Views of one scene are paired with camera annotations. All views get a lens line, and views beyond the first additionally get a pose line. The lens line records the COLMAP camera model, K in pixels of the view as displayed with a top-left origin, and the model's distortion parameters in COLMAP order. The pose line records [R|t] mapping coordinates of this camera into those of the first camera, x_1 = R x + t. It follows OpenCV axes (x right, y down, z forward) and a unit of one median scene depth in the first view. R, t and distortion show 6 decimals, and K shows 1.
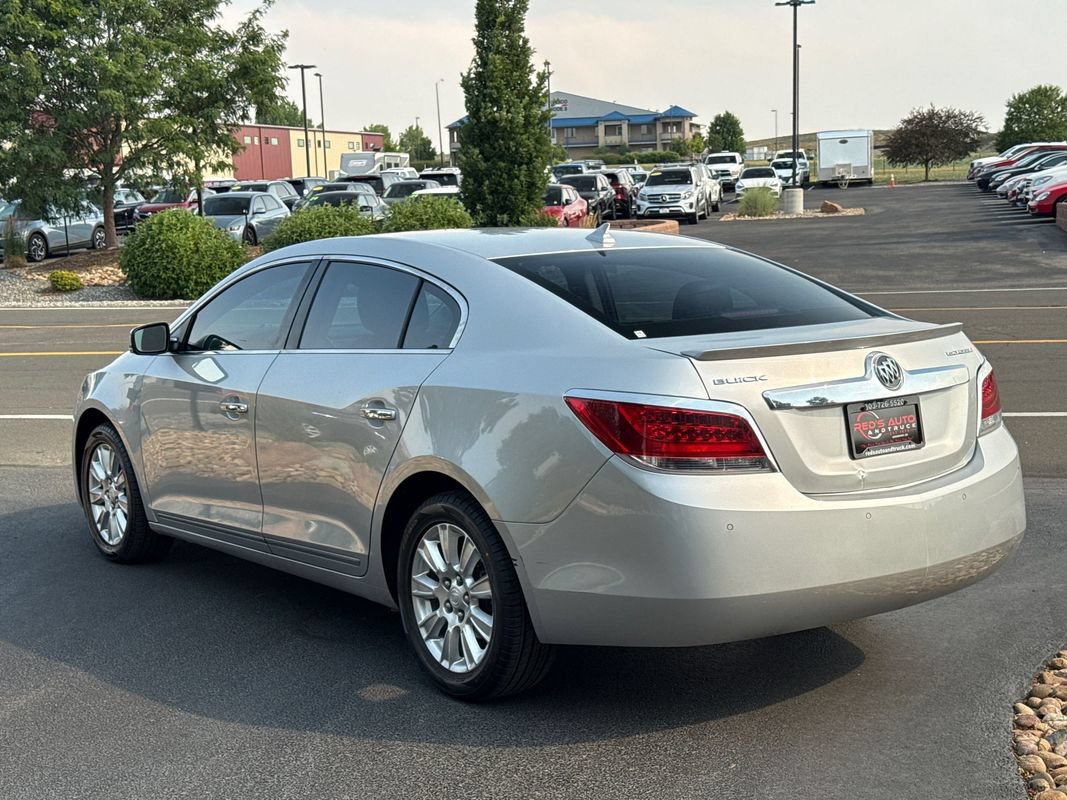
lens RADIAL K [[1561.1, 0, 533.5], [0, 1561.1, 400.0], [0, 0, 1]] dist [0.203512, -0.480263]
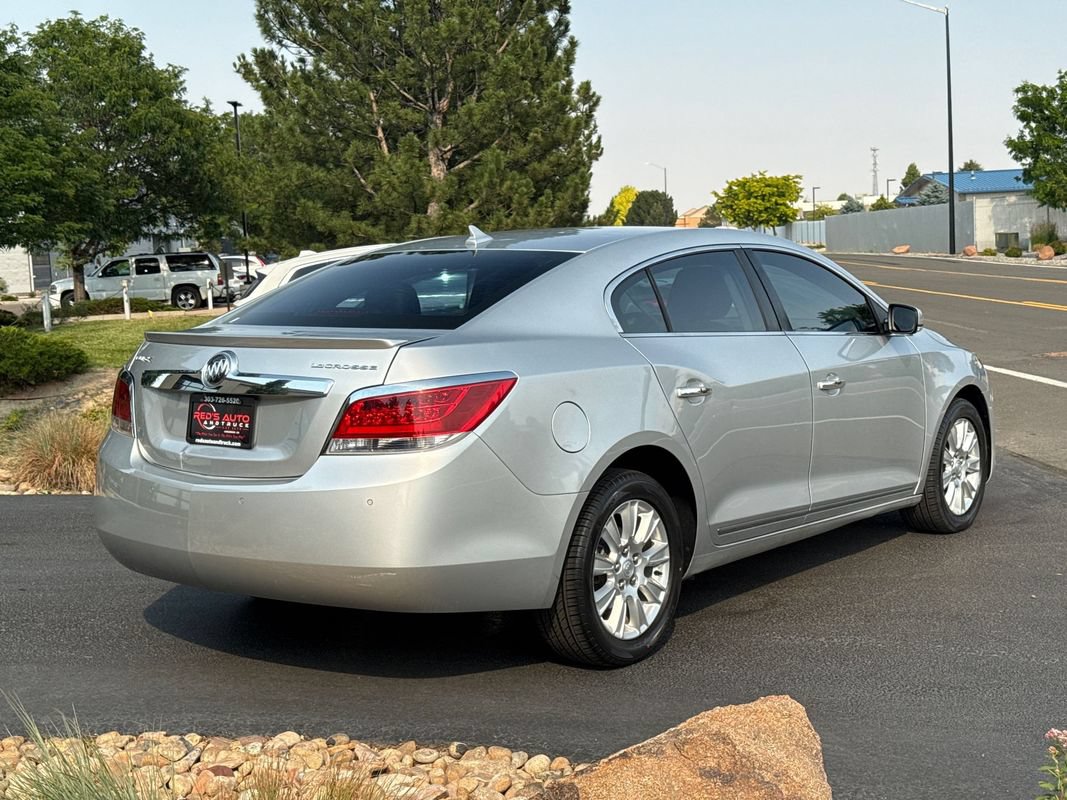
lens RADIAL K [[1561.1, 0, 533.5], [0, 1561.1, 400.0], [0, 0, 1]] dist [0.203512, -0.480263]
pose [[0.255783, 0.118609, -0.959430, 0.867989], [-0.102633, 0.990168, 0.095047, -0.080412], [0.961271, 0.074158, 0.265442, 0.610285]]
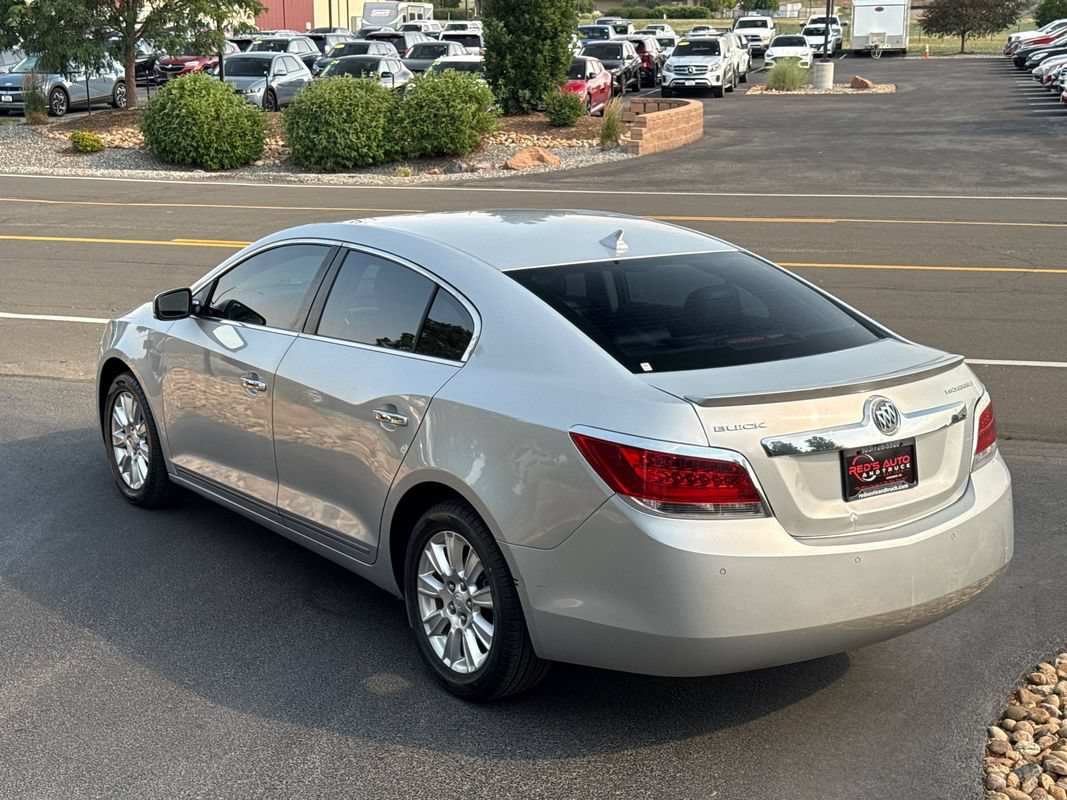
lens RADIAL K [[1561.1, 0, 507.9], [0, 1561.1, 396.6], [0, 0, 1]] dist [0.219873, -0.562391]
pose [[0.998911, 0.040521, -0.023130, 0.001165], [-0.038074, 0.994468, 0.097895, -0.080869], [0.026969, -0.096908, 0.994928, -0.020422]]
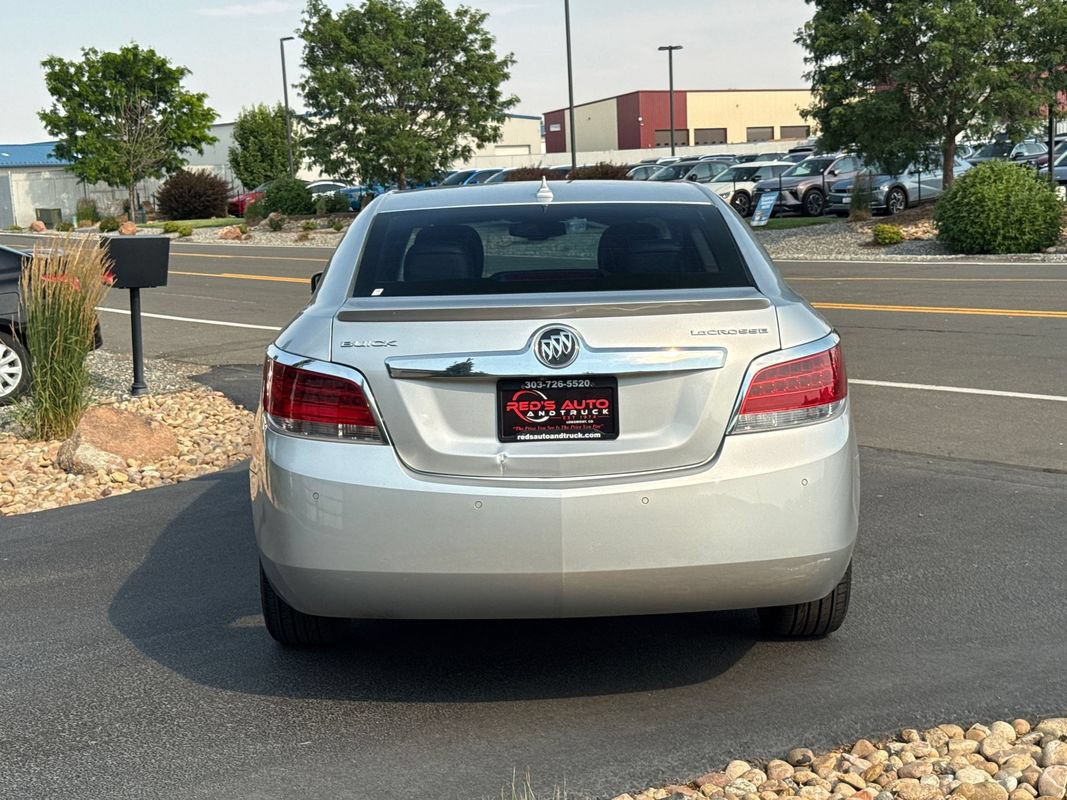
lens RADIAL K [[1535.4, 0, 533.5], [0, 1535.4, 400.0], [0, 0, 1]] dist [0.186462, -0.013162]
pose [[0.792898, 0.084665, -0.603444, 0.483440], [-0.066300, 0.996408, 0.052684, -0.021577], [0.605737, -0.001765, 0.795663, 0.207112]]
